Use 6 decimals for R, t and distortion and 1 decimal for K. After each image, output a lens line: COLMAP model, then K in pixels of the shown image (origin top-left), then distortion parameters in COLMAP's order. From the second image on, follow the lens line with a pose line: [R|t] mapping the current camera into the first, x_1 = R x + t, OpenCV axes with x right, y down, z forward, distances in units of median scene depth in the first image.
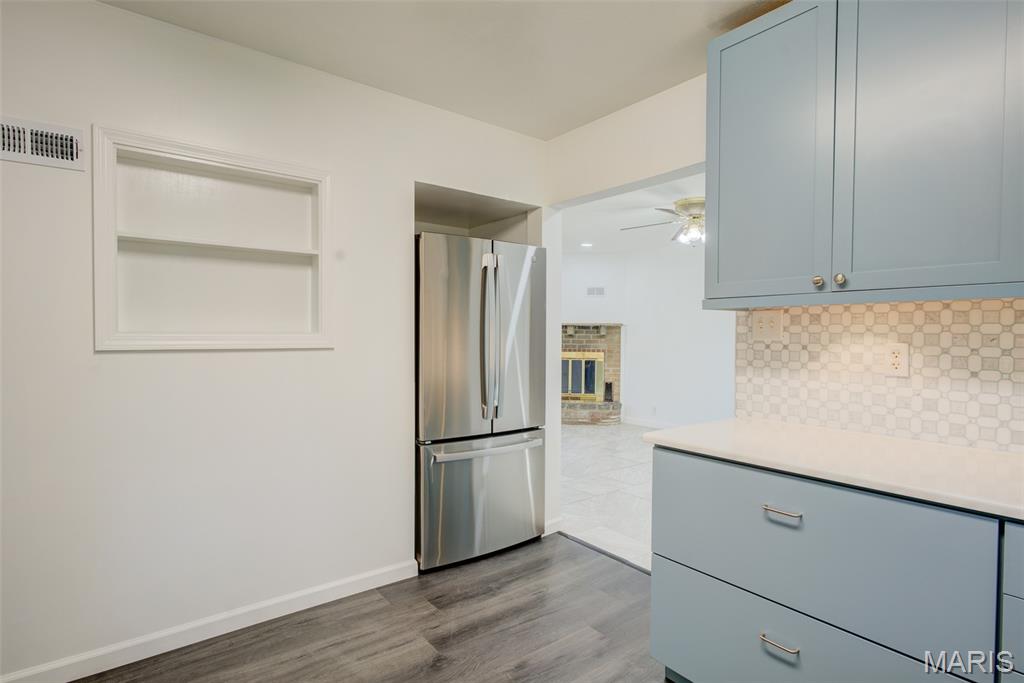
lens RADIAL K [[533.0, 0, 513.4], [0, 533.0, 339.9], [0, 0, 1]] dist [0.000218, 0.008145]
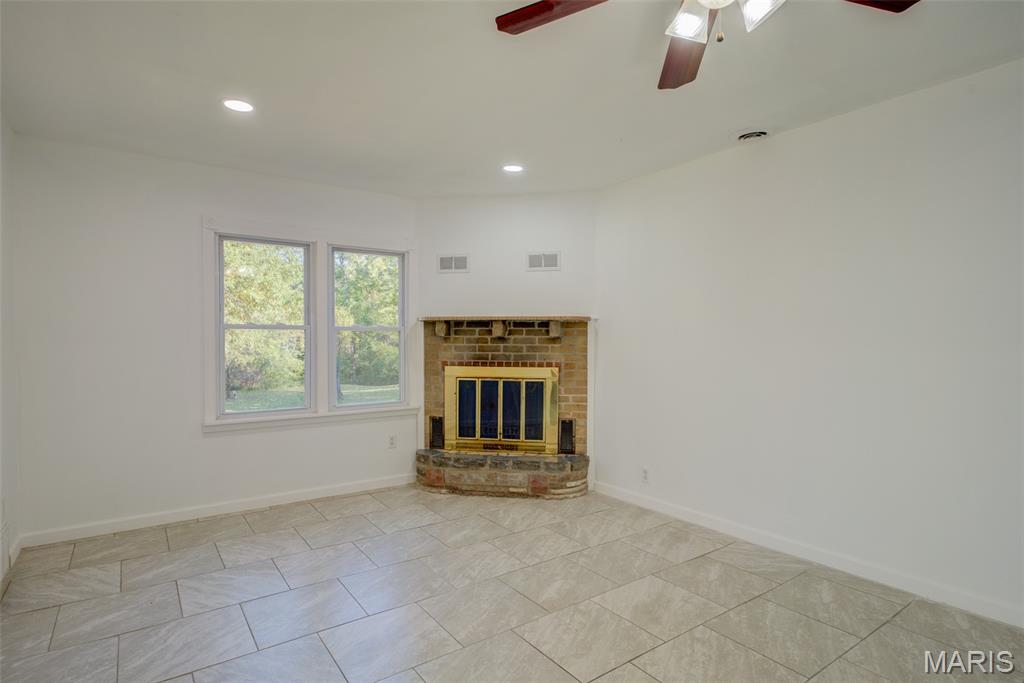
lens RADIAL K [[533.0, 0, 507.1], [0, 533.0, 339.5], [0, 0, 1]] dist [0.000218, 0.008145]
pose [[0.998750, -0.004691, -0.049770, 0.143787], [0.004560, 0.999986, -0.002752, -0.005317], [0.049782, 0.002522, 0.998757, 0.426234]]
